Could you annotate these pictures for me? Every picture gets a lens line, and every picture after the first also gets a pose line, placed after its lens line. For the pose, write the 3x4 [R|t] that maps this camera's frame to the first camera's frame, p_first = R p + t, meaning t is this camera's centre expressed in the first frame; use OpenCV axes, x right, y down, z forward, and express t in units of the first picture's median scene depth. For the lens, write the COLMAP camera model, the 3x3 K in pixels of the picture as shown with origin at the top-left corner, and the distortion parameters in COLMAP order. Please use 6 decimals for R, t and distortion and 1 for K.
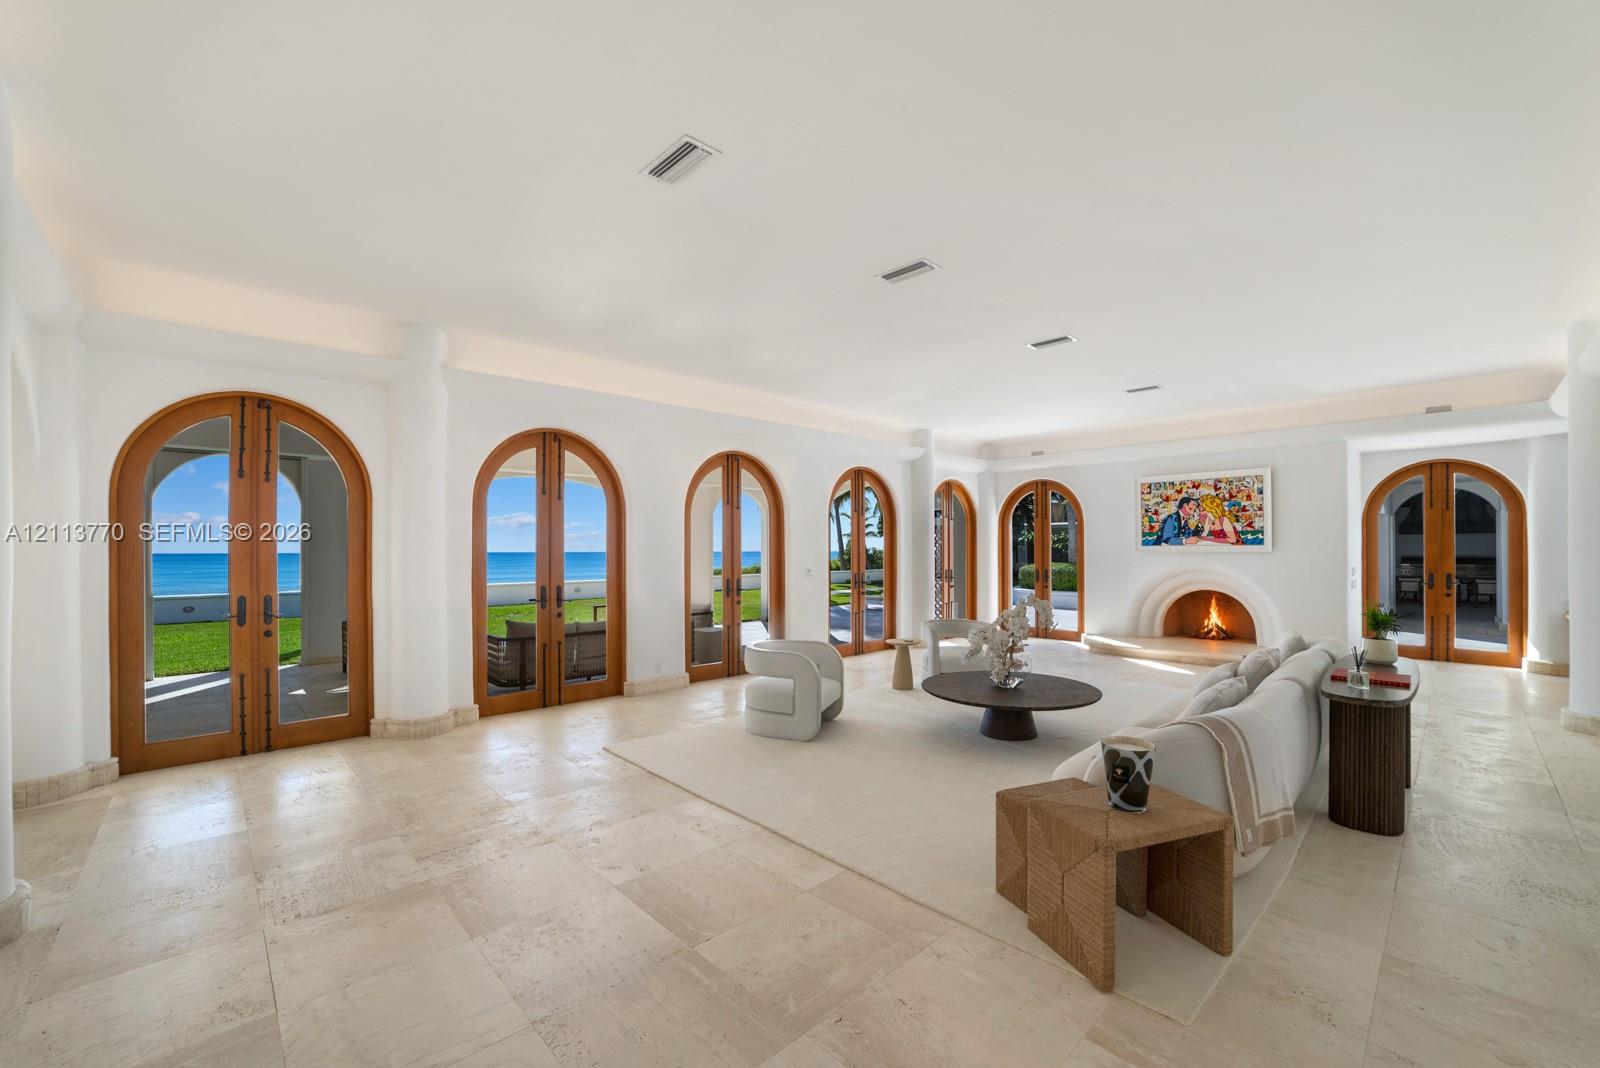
lens RADIAL K [[659.3, 0, 791.9], [0, 659.3, 539.0], [0, 0, 1]] dist [-0.034936, 0.011450]
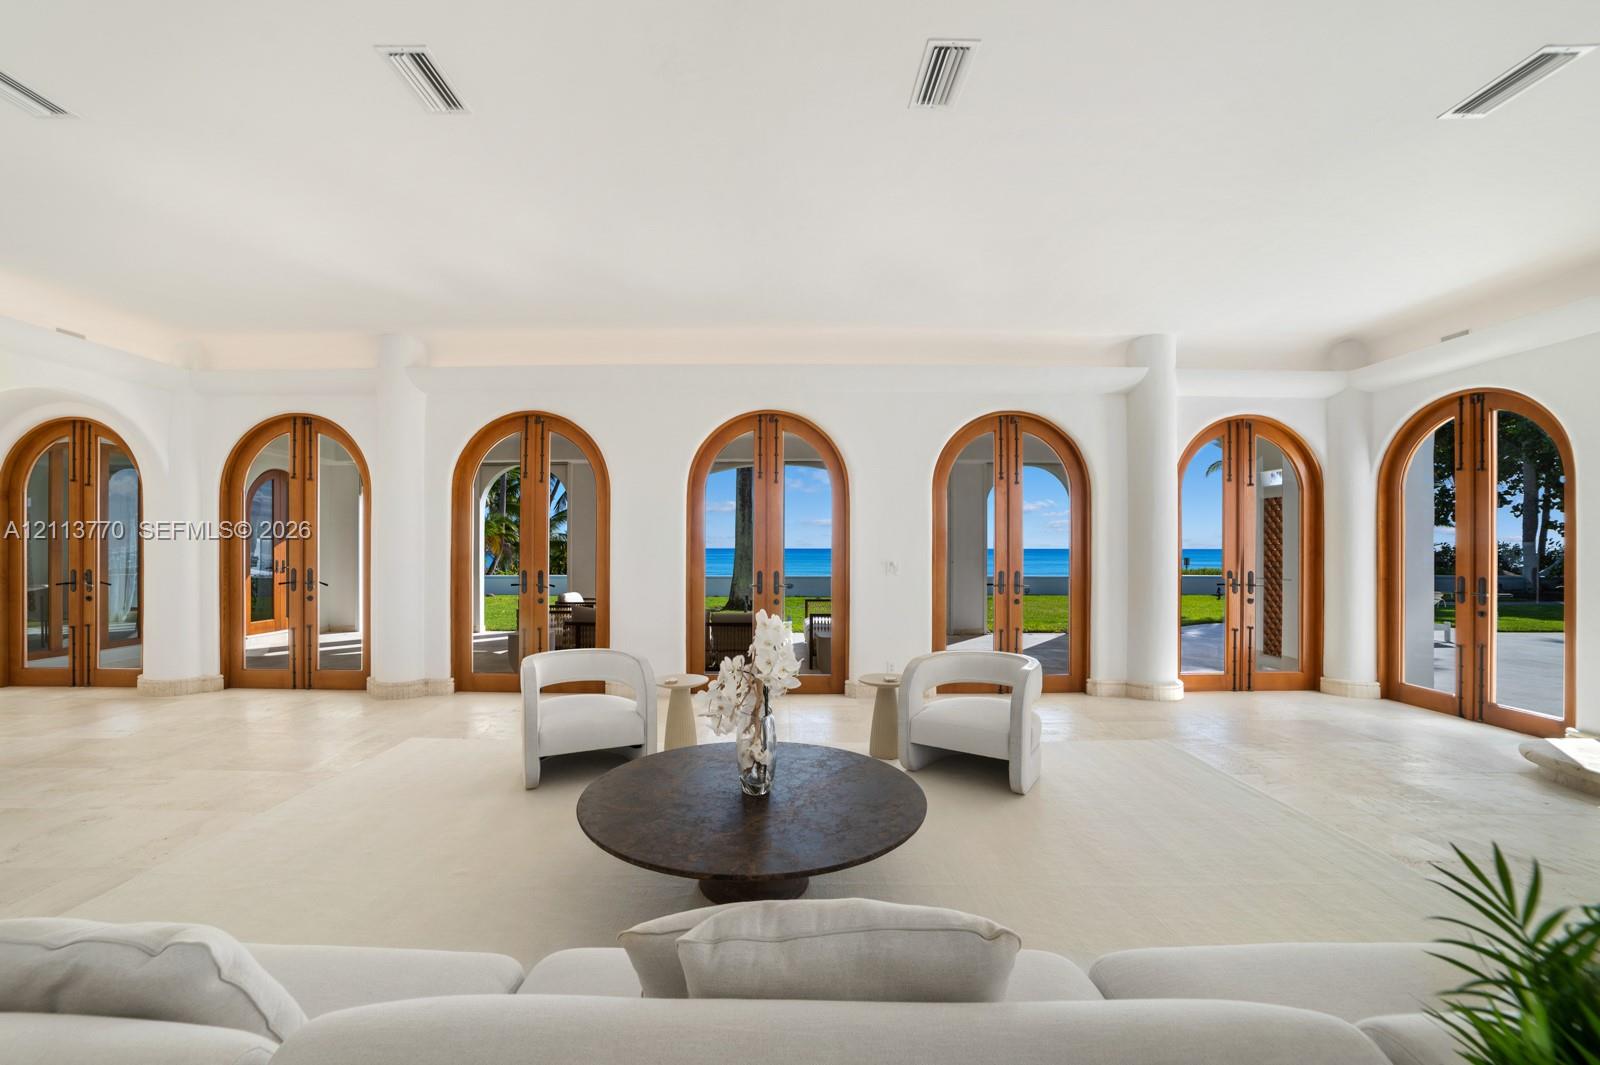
lens RADIAL K [[659.3, 0, 791.9], [0, 659.3, 537.5], [0, 0, 1]] dist [-0.034936, 0.011450]
pose [[0.728803, 0.006233, -0.684695, 0.369743], [0.008082, 0.999811, 0.017704, 0.004342], [0.684675, -0.018436, 0.728615, 0.341398]]
